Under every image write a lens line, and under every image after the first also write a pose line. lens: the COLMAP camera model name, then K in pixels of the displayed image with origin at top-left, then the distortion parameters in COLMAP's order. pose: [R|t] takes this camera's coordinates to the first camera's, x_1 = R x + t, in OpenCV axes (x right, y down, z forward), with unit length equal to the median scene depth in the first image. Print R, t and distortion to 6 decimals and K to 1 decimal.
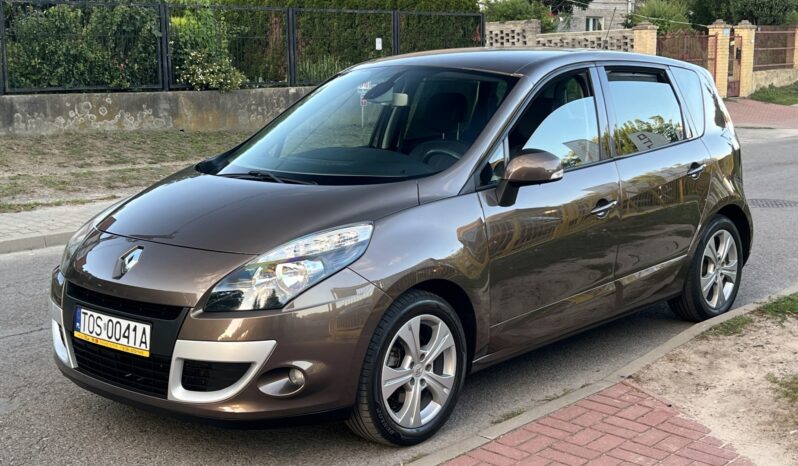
lens RADIAL K [[1085.9, 0, 399.0], [0, 1085.9, 233.0], [0, 0, 1]] dist [0.232137, -0.744860]
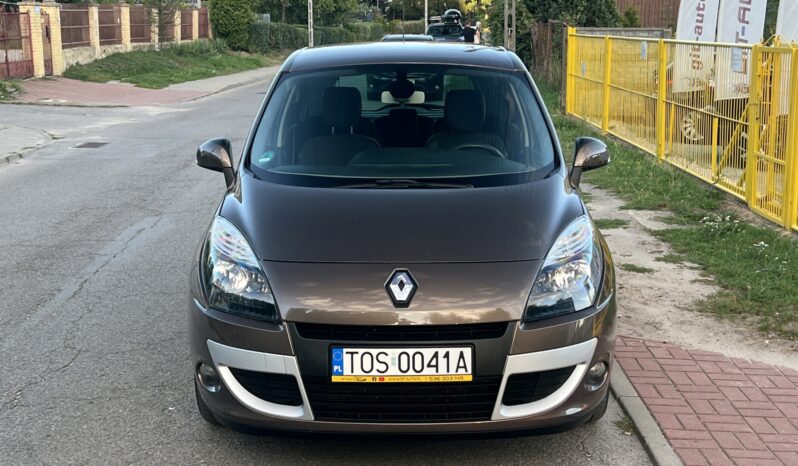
lens RADIAL K [[1085.9, 0, 399.0], [0, 1085.9, 233.0], [0, 0, 1]] dist [0.232137, -0.744860]
pose [[0.747986, -0.120102, 0.652758, -0.828638], [0.104825, 0.992525, 0.062498, -0.075924], [-0.655385, 0.021678, 0.754984, 0.303875]]
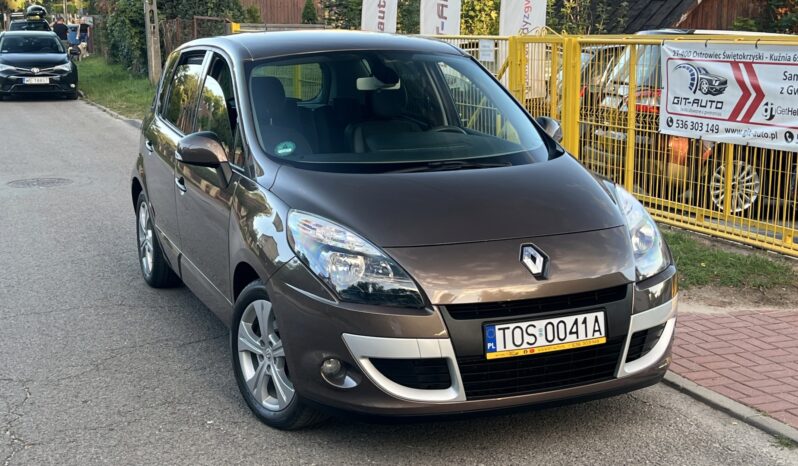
lens RADIAL K [[1085.9, 0, 399.0], [0, 1085.9, 233.0], [0, 0, 1]] dist [0.232137, -0.744860]
pose [[0.425265, -0.167908, 0.889357, -1.117174], [0.149553, 0.982169, 0.113918, -0.121295], [-0.892627, 0.084560, 0.442794, 0.674600]]
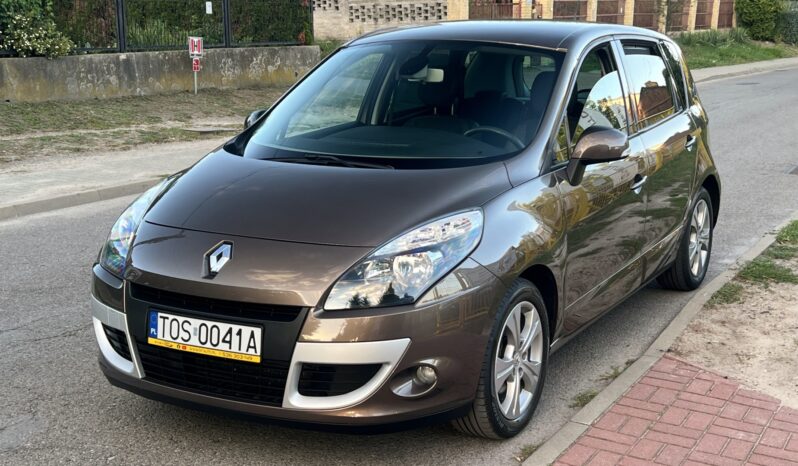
lens RADIAL K [[1085.9, 0, 399.0], [0, 1085.9, 233.0], [0, 0, 1]] dist [0.232137, -0.744860]
pose [[0.977306, -0.035220, 0.208885, -0.283750], [0.028492, 0.998977, 0.035128, -0.022743], [-0.209908, -0.028379, 0.977309, 0.081467]]
